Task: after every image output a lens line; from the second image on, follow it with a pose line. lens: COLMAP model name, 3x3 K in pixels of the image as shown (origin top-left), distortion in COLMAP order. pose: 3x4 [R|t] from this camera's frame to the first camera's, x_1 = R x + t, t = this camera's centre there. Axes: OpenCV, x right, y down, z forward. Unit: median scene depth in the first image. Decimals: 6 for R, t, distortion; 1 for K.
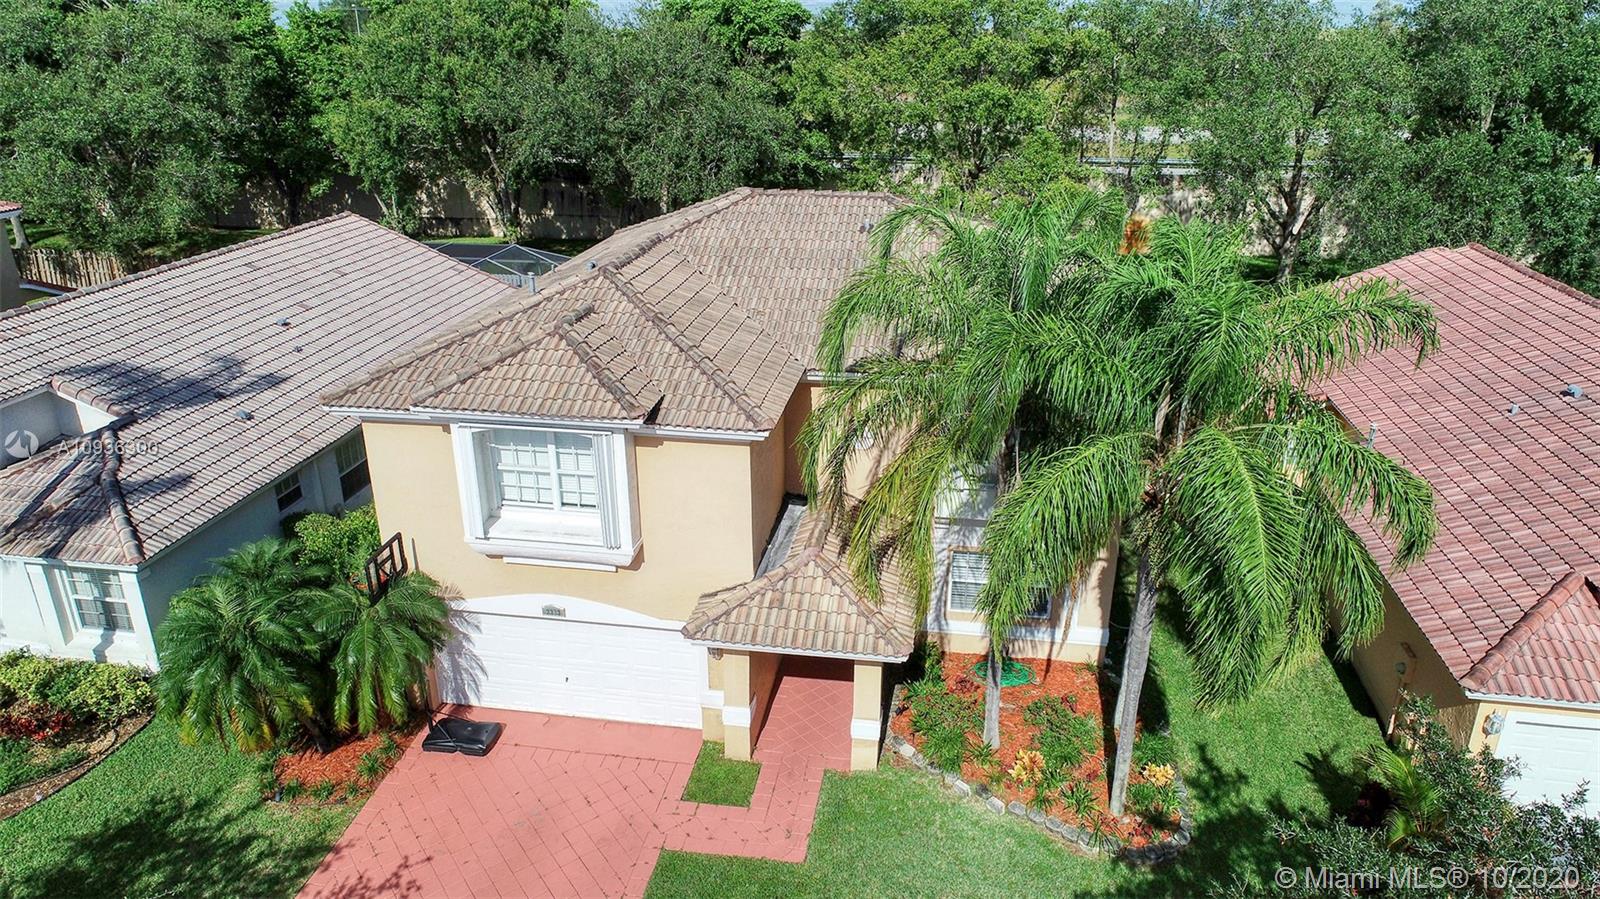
lens RADIAL K [[1071.2, 0, 808.4], [0, 1071.2, 466.4], [0, 0, 1]] dist [-0.006845, 0.002242]
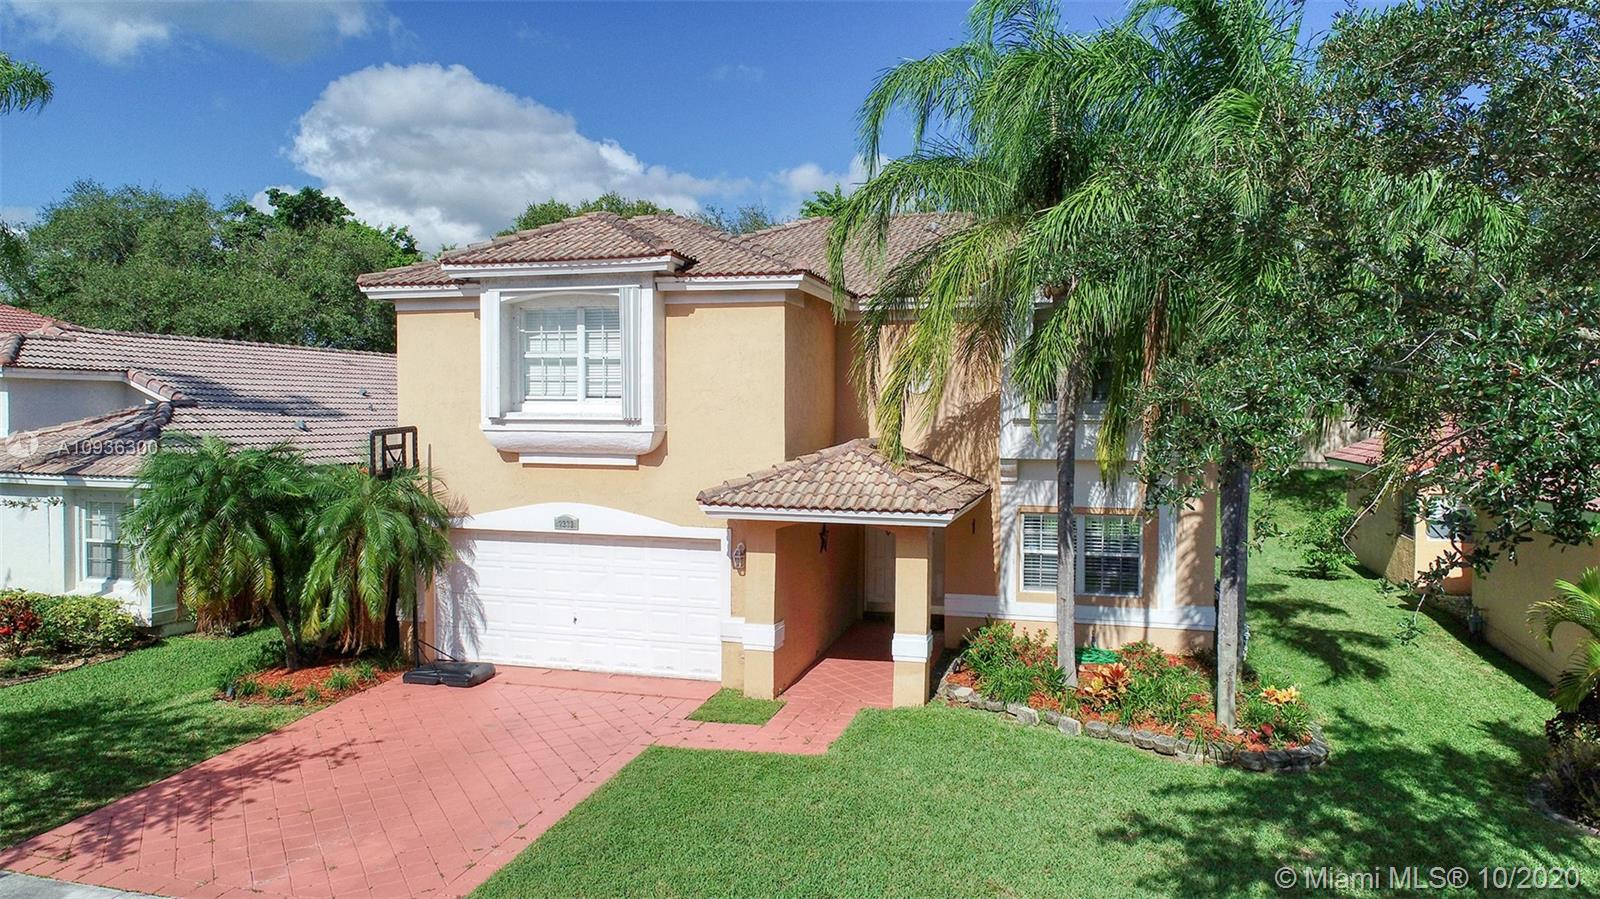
lens RADIAL K [[1096.9, 0, 804.1], [0, 1096.9, 456.7], [0, 0, 1]] dist [-0.011534, 0.001145]
pose [[0.993694, 0.009438, -0.111730, 0.065511], [-0.047513, 0.938011, -0.343332, 0.403173], [0.101564, 0.346476, 0.932545, 0.145783]]
